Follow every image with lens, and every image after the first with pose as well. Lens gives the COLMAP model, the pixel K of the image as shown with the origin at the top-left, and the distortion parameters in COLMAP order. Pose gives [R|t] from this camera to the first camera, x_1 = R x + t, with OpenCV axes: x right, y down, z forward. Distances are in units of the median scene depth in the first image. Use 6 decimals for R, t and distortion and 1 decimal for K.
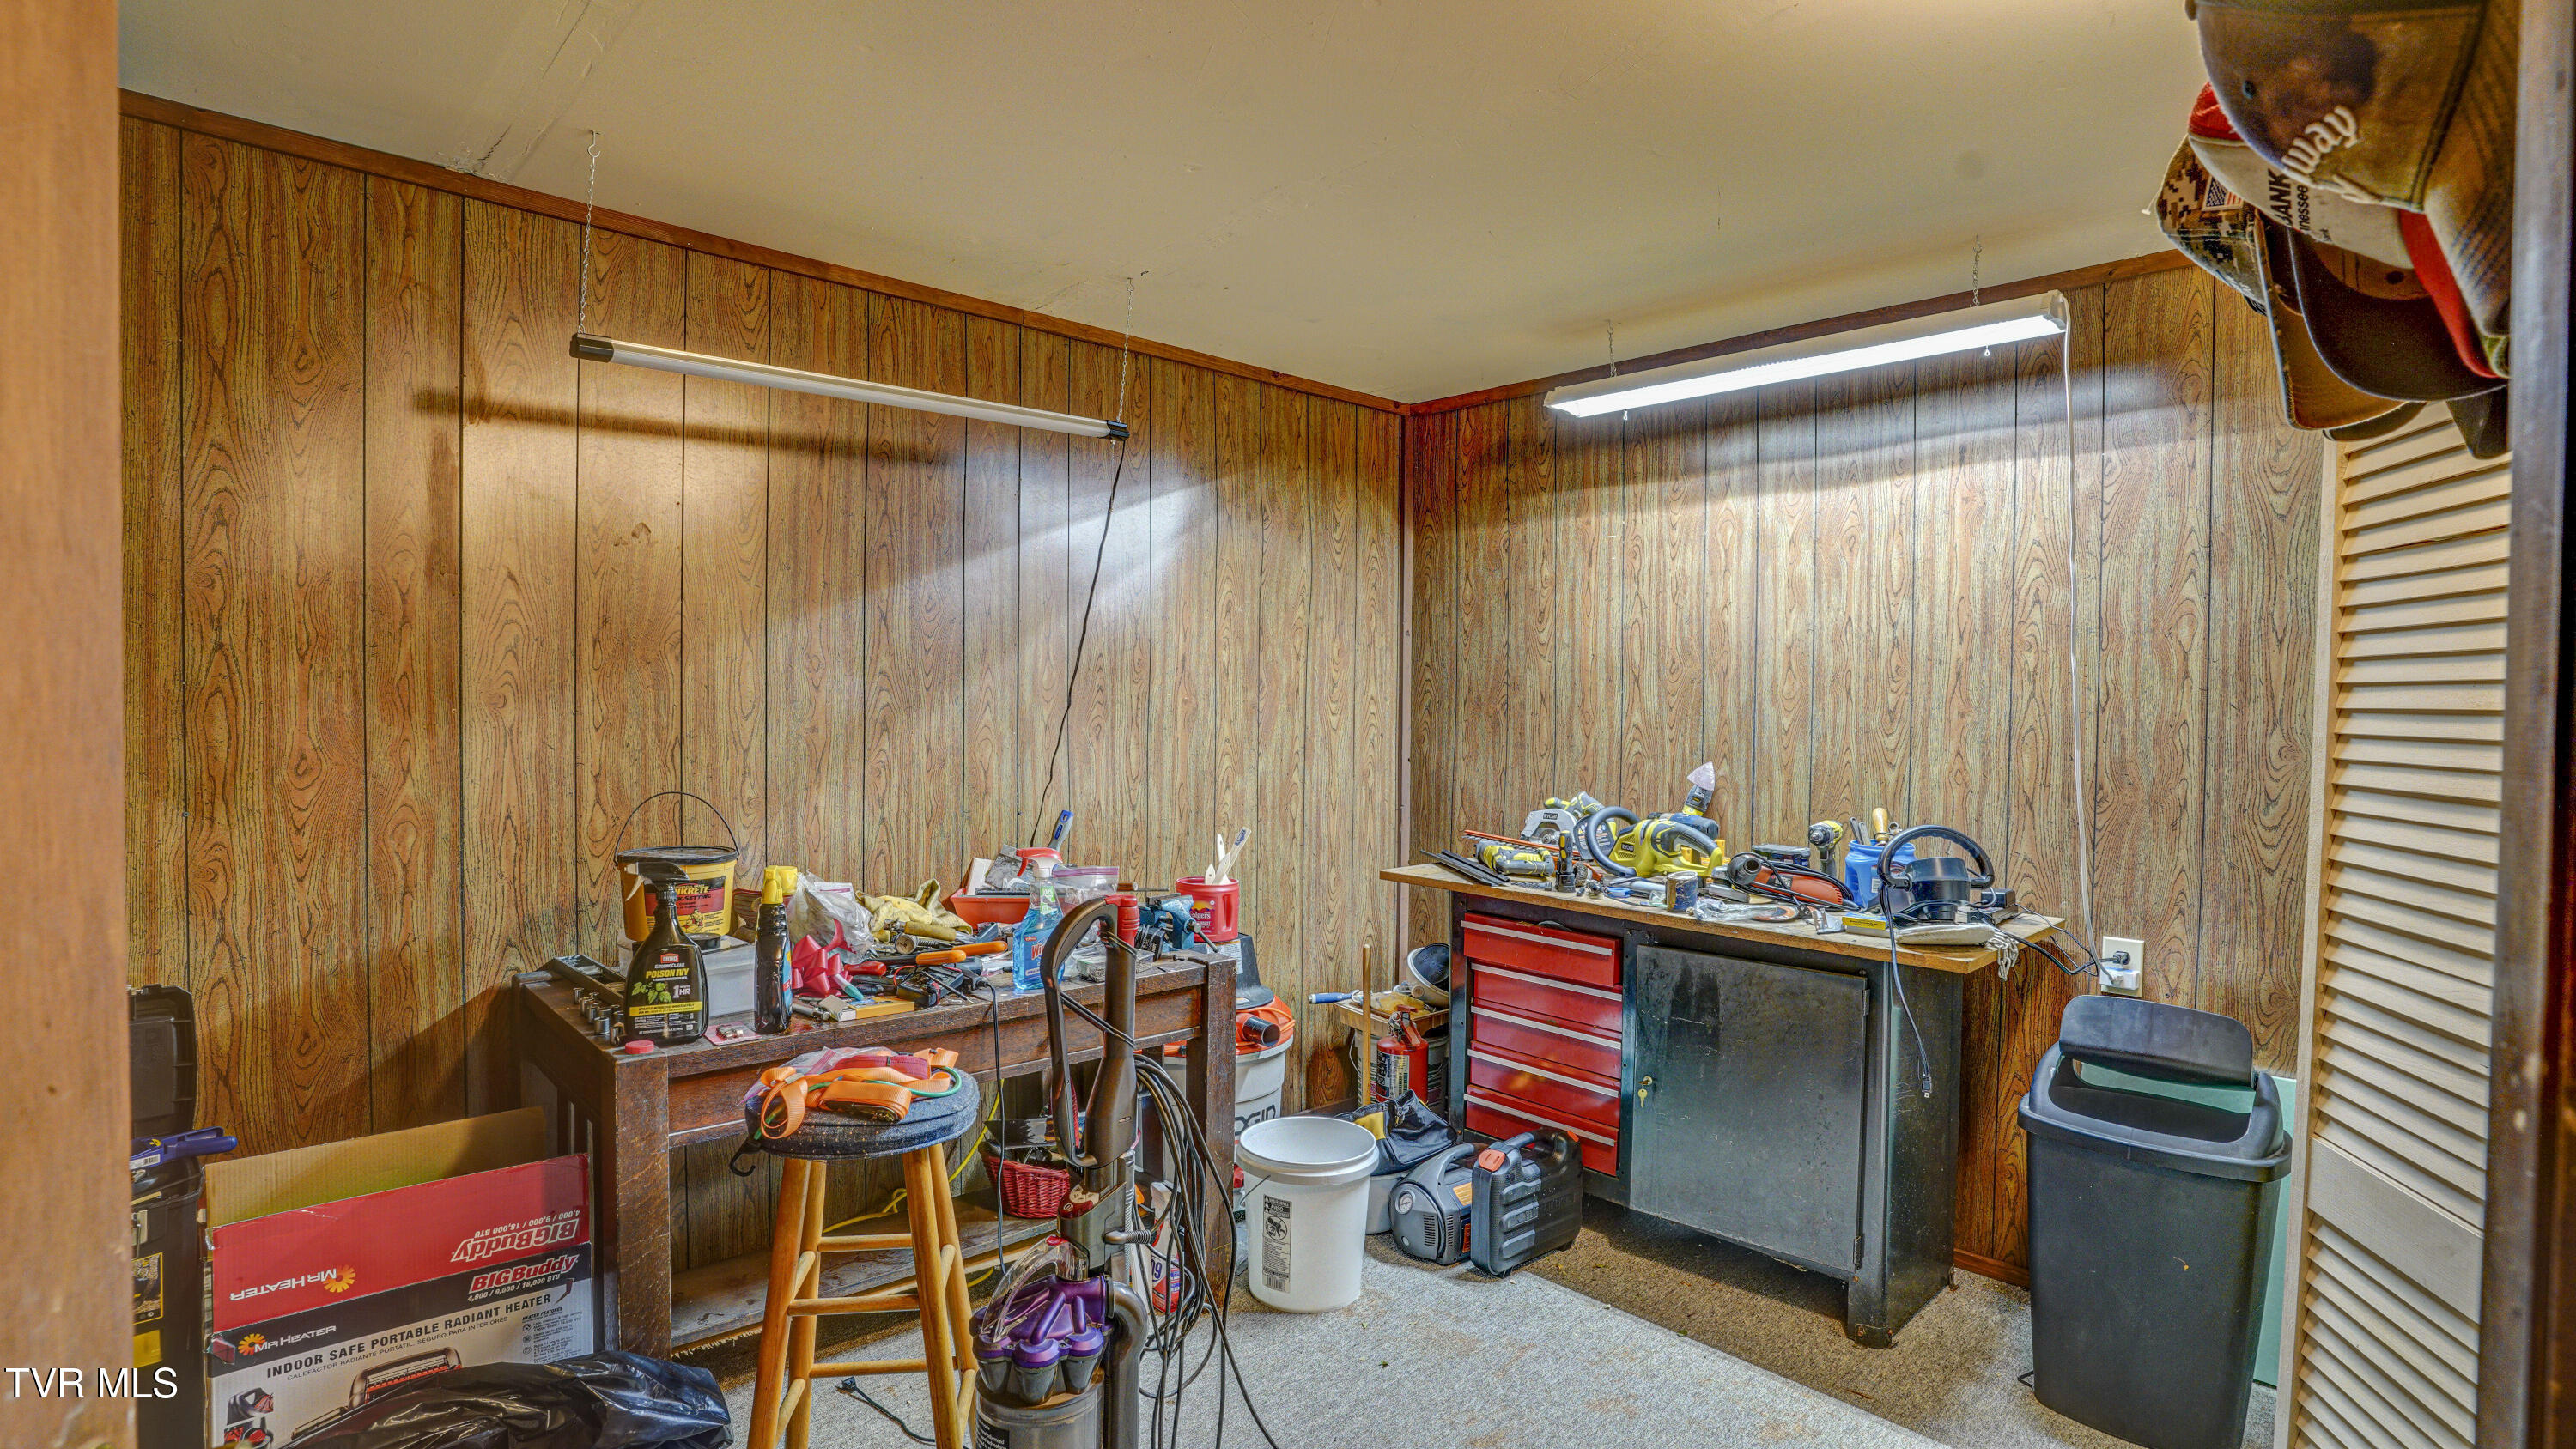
lens RADIAL K [[1333.8, 0, 1295.9], [0, 1333.8, 706.4], [0, 0, 1]] dist [-0.022193, 0.002701]
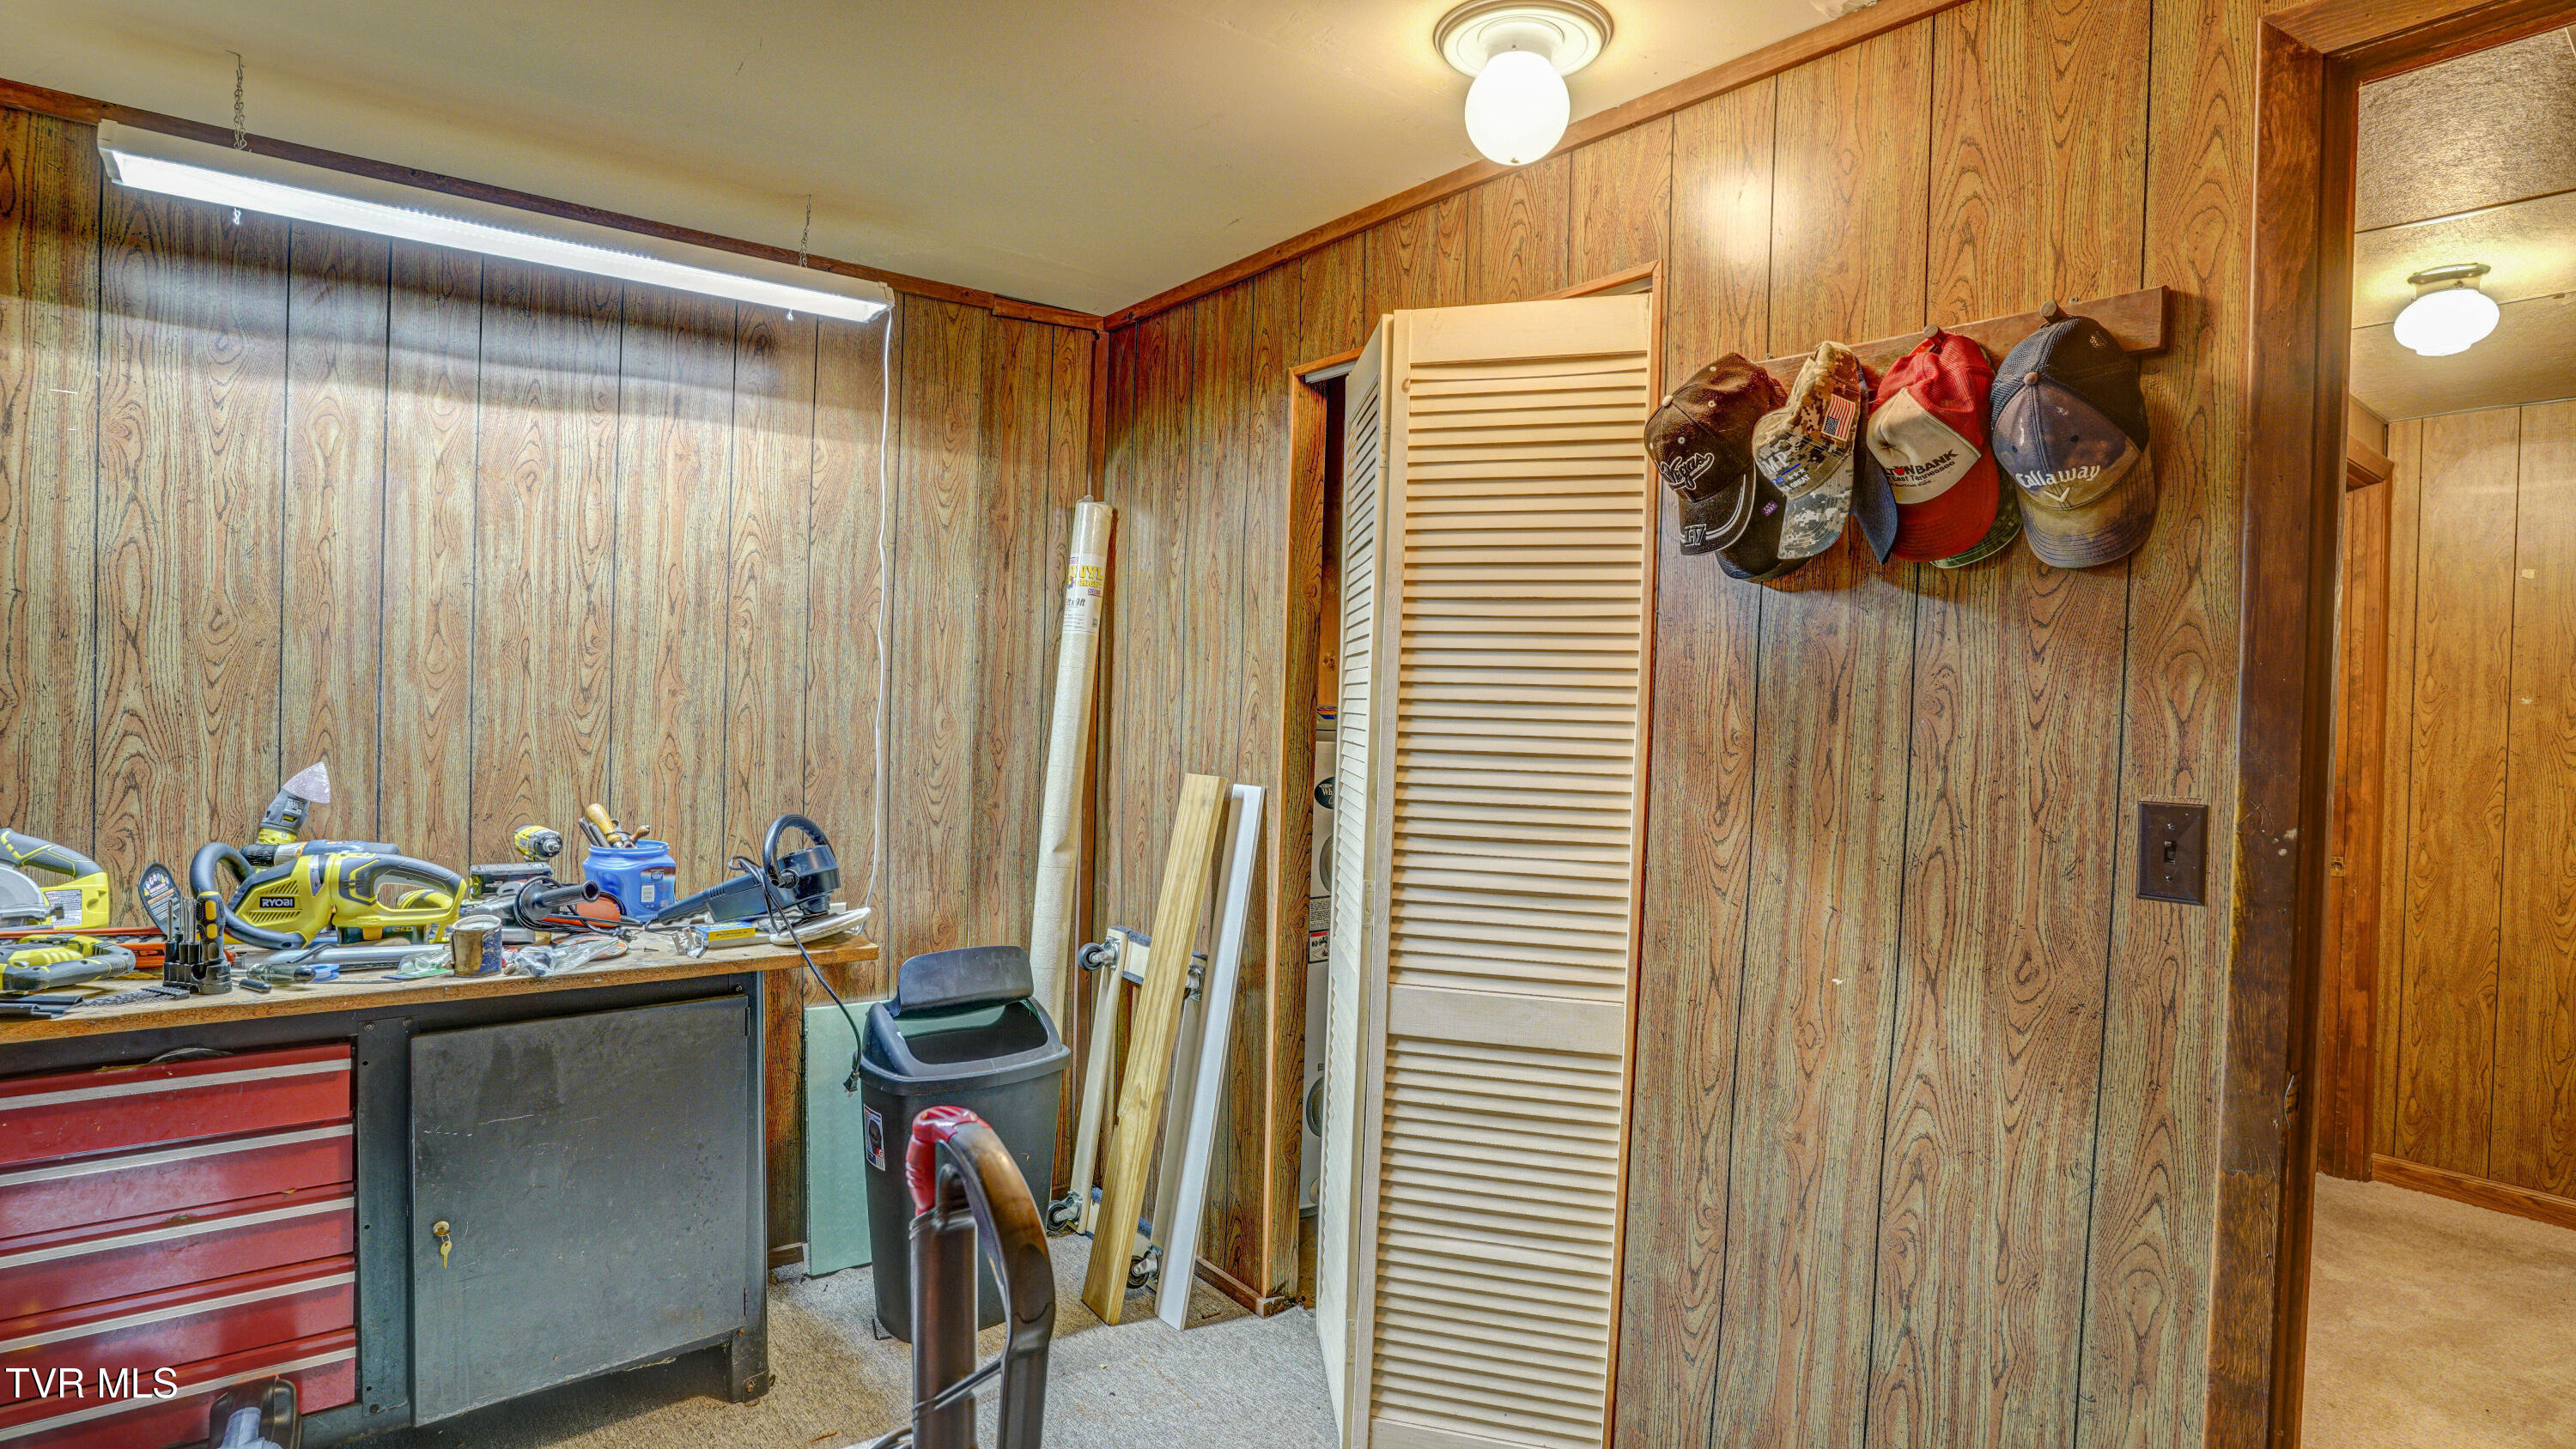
lens RADIAL K [[1333.8, 0, 1288.8], [0, 1333.8, 713.8], [0, 0, 1]] dist [-0.022193, 0.002701]
pose [[0.081282, -0.026724, 0.996333, -0.367143], [-0.013209, 0.999524, 0.027887, -0.010309], [-0.996604, -0.015427, 0.080891, 0.498215]]
